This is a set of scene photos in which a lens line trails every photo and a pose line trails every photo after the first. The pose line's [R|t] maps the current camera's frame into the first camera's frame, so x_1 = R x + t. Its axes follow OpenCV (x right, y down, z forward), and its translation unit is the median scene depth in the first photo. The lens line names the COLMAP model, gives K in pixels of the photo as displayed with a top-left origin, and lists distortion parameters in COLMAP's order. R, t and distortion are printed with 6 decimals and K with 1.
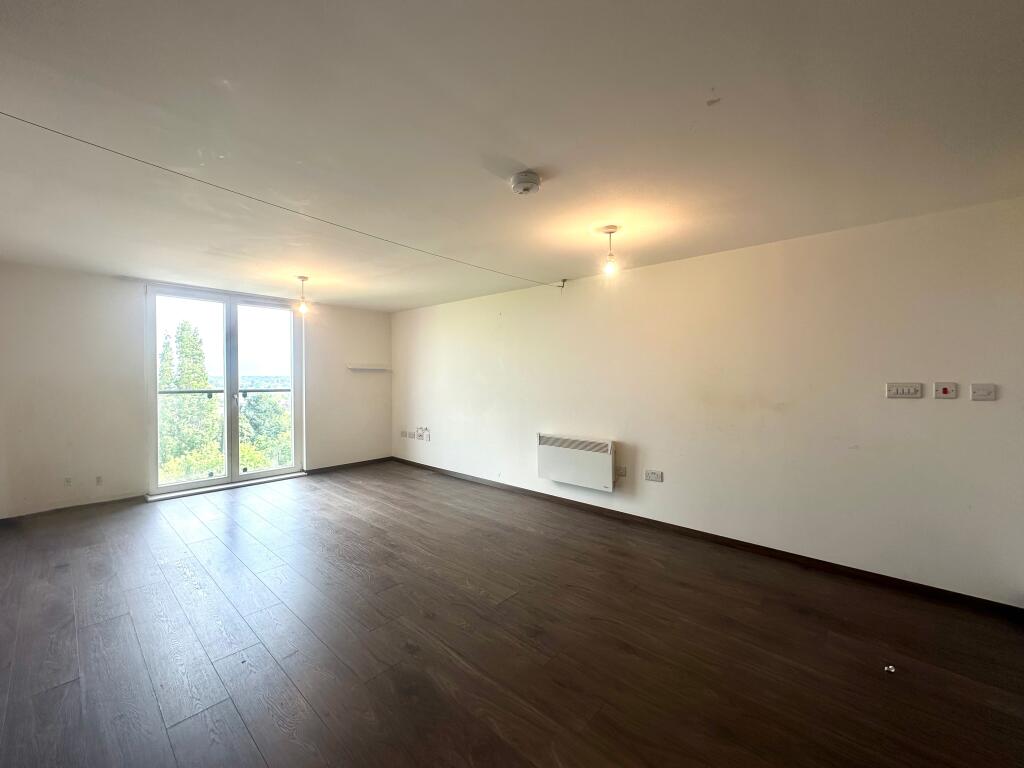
lens RADIAL K [[407.8, 0, 512.9], [0, 407.8, 385.7], [0, 0, 1]] dist [-0.002319, -0.000115]
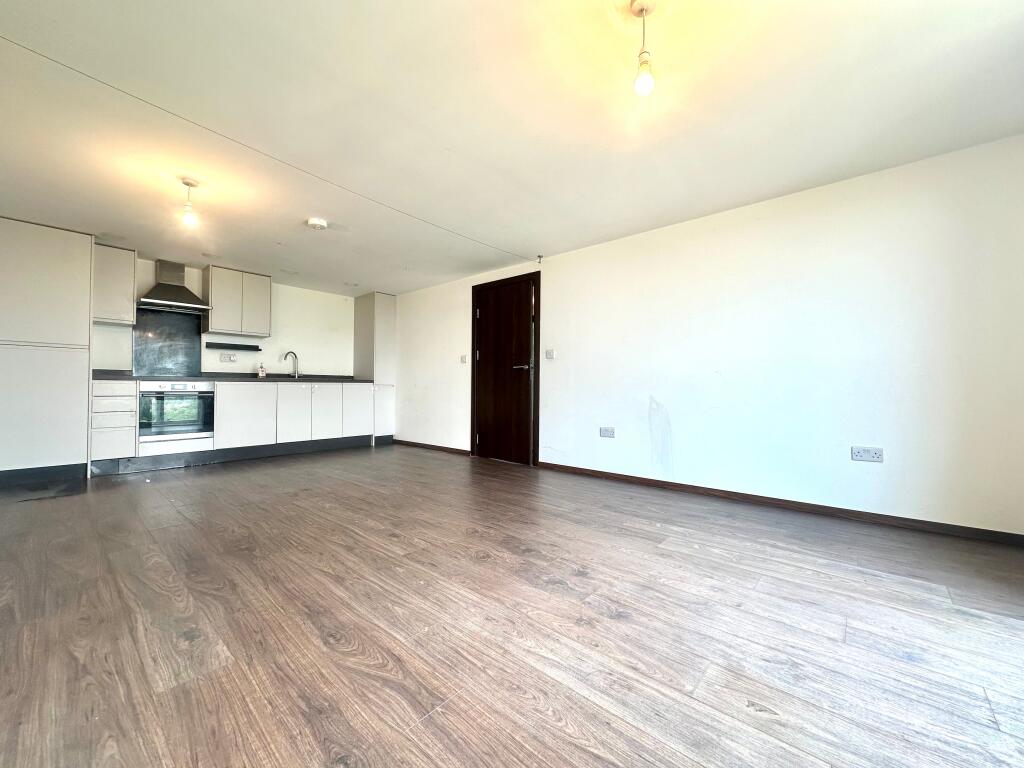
lens RADIAL K [[407.8, 0, 513.9], [0, 407.8, 384.5], [0, 0, 1]] dist [-0.002319, -0.000115]
pose [[-0.999970, -0.007583, -0.001322, -0.419283], [-0.007605, 0.999814, 0.017701, 0.081210], [0.001188, 0.017711, -0.999842, 1.430741]]
